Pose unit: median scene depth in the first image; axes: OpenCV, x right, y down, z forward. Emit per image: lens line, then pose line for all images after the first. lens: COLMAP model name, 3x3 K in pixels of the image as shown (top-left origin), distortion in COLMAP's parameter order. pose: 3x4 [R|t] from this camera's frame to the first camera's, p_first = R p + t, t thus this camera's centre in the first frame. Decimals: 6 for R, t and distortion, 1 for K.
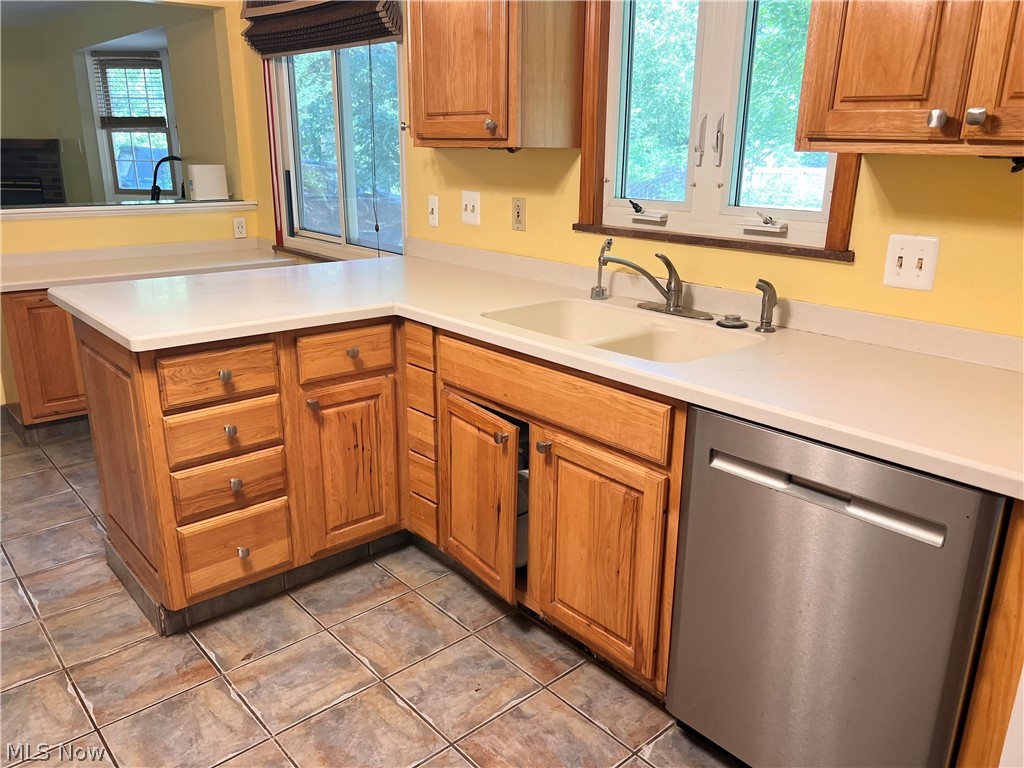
lens RADIAL K [[775.0, 0, 518.1], [0, 775.0, 385.9], [0, 0, 1]] dist [0.051311, -0.055586]
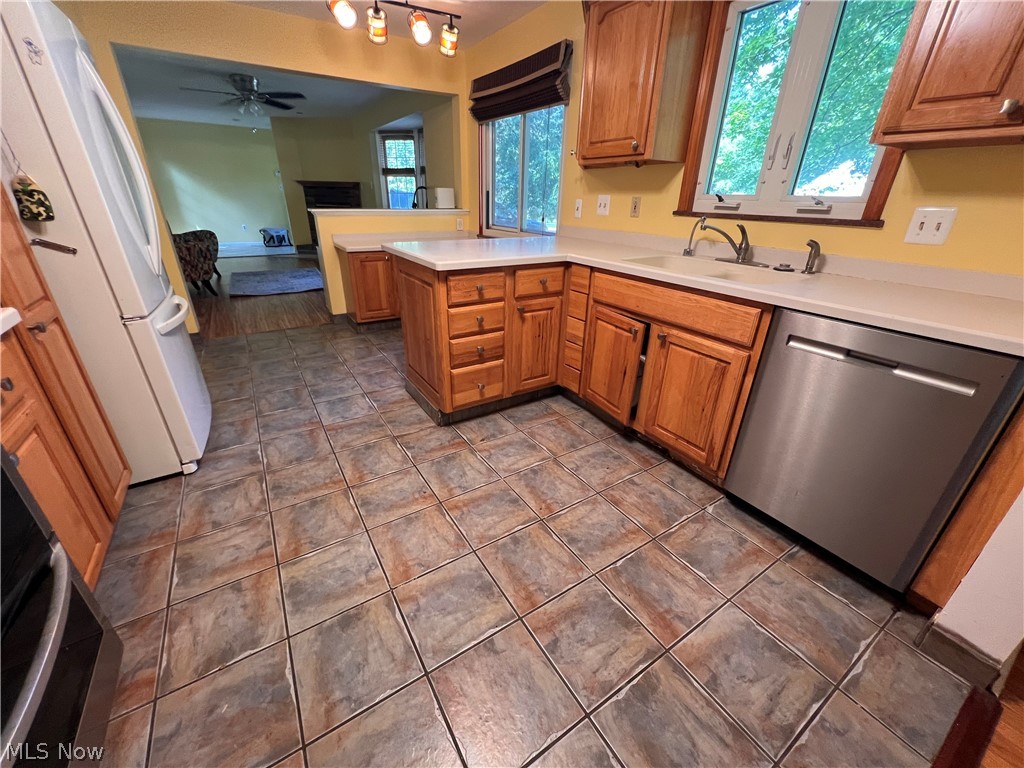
lens RADIAL K [[409.2, 0, 509.9], [0, 409.2, 385.4], [0, 0, 1]] dist [-0.001912, -0.000167]
pose [[0.986526, 0.074680, -0.145566, -0.134392], [-0.054690, 0.989089, 0.136789, 0.068441], [0.154193, -0.126985, 0.979847, 0.041037]]
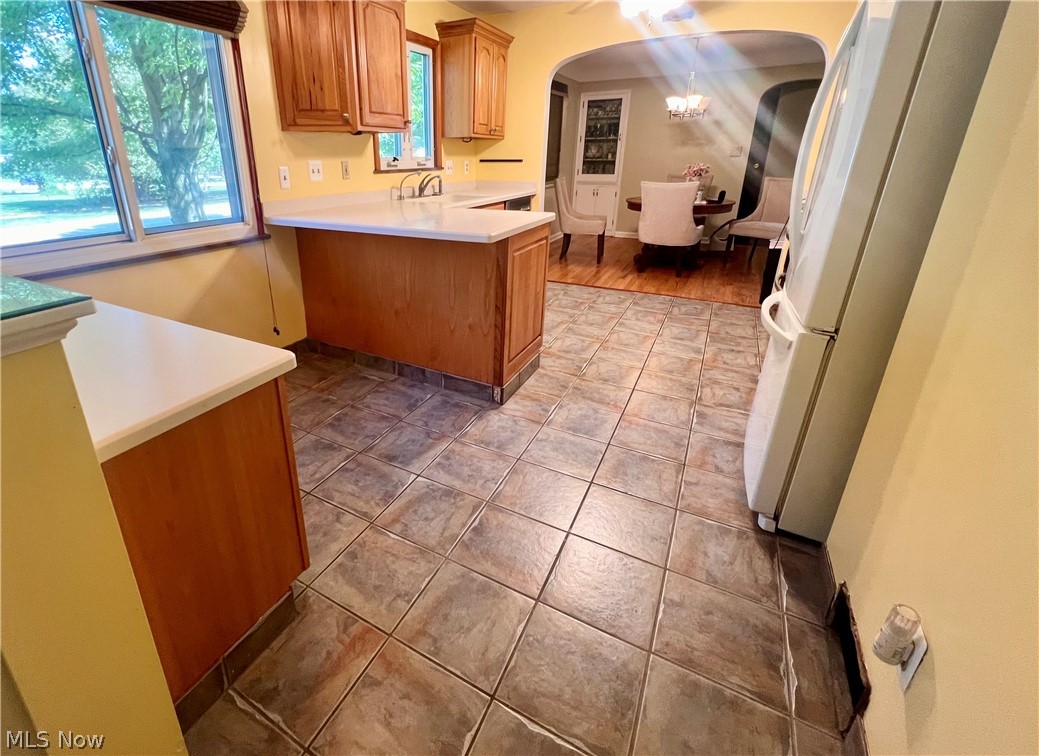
lens RADIAL K [[479.5, 0, 445.9], [0, 479.5, 327.1], [0, 0, 1]] dist [0.001205, 0.001055]
pose [[-0.316300, -0.328154, 0.890095, -1.446044], [0.286125, 0.861573, 0.419314, -0.374484], [-0.904481, 0.387308, -0.178623, 1.374561]]
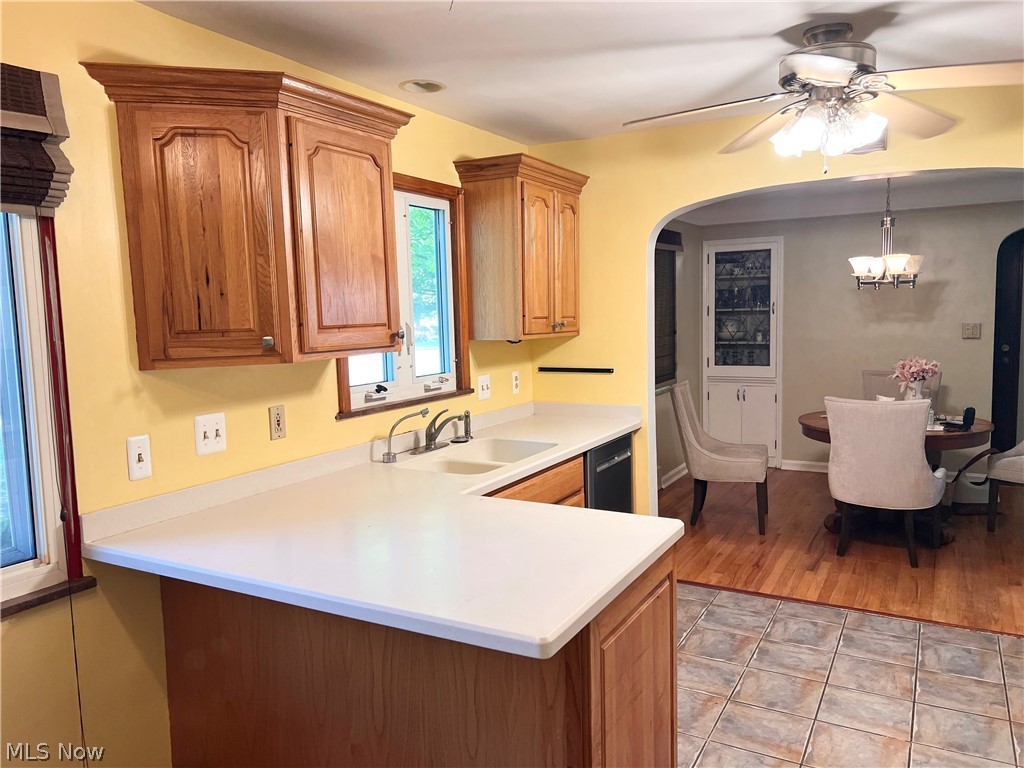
lens RADIAL K [[775.0, 0, 513.7], [0, 775.0, 384.8], [0, 0, 1]] dist [0.051311, -0.055586]
pose [[-0.334412, -0.094661, 0.937661, -1.196813], [0.299710, 0.932607, 0.201041, -0.448940], [-0.893500, 0.348257, -0.283504, 1.210938]]
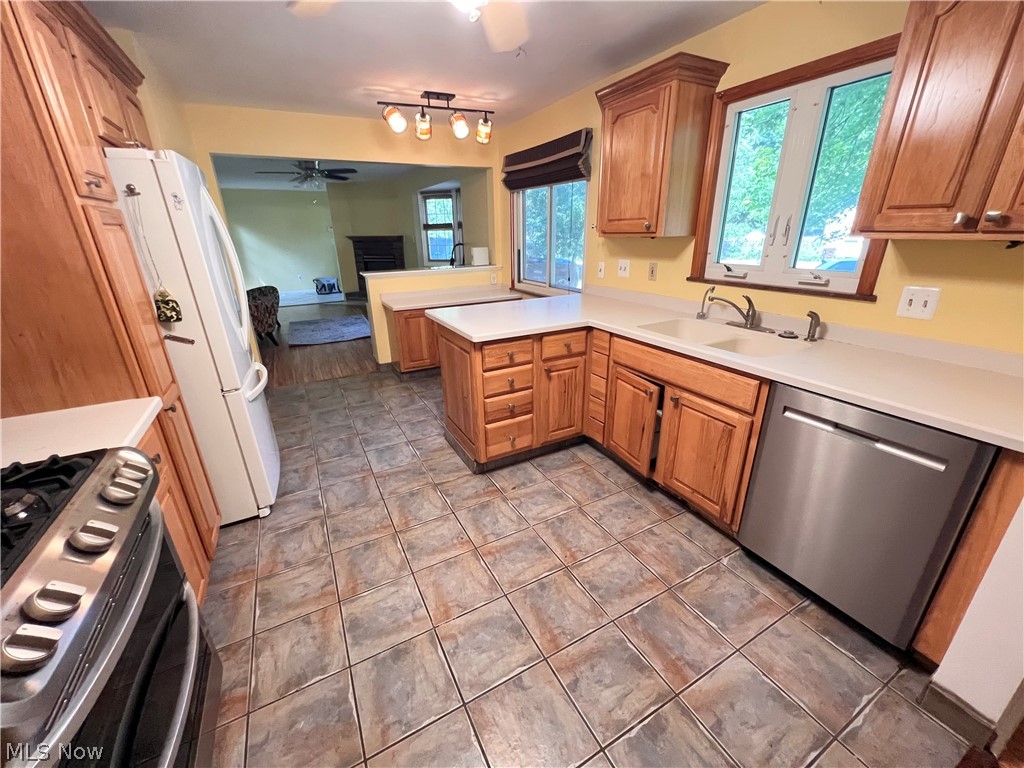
lens RADIAL K [[409.2, 0, 509.5], [0, 409.2, 385.2], [0, 0, 1]] dist [-0.001912, -0.000167]
pose [[0.970889, 0.054635, -0.233215, -0.107713], [-0.039709, 0.996879, 0.068228, -0.005208], [0.236215, -0.056981, 0.970029, -0.053610]]
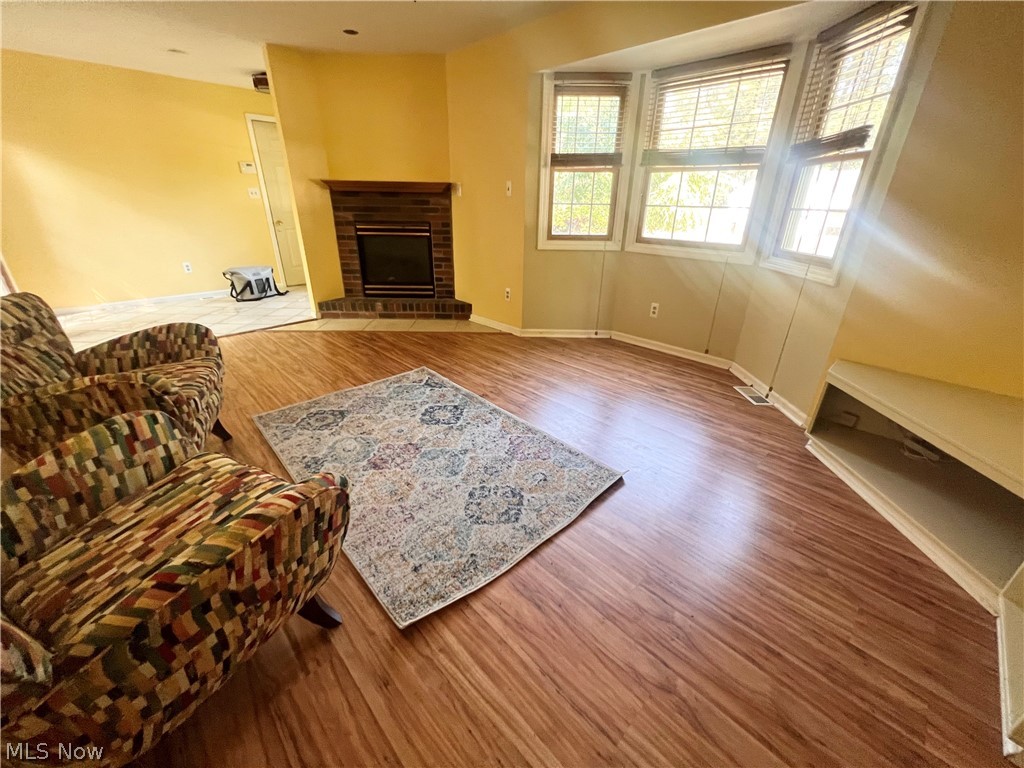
lens RADIAL K [[409.2, 0, 511.1], [0, 409.2, 386.7], [0, 0, 1]] dist [-0.001912, -0.000167]
pose [[0.998955, -0.022408, 0.039838, -1.764546], [0.016791, 0.990547, 0.136139, -0.406327], [-0.042512, -0.135328, 0.989888, 1.436093]]
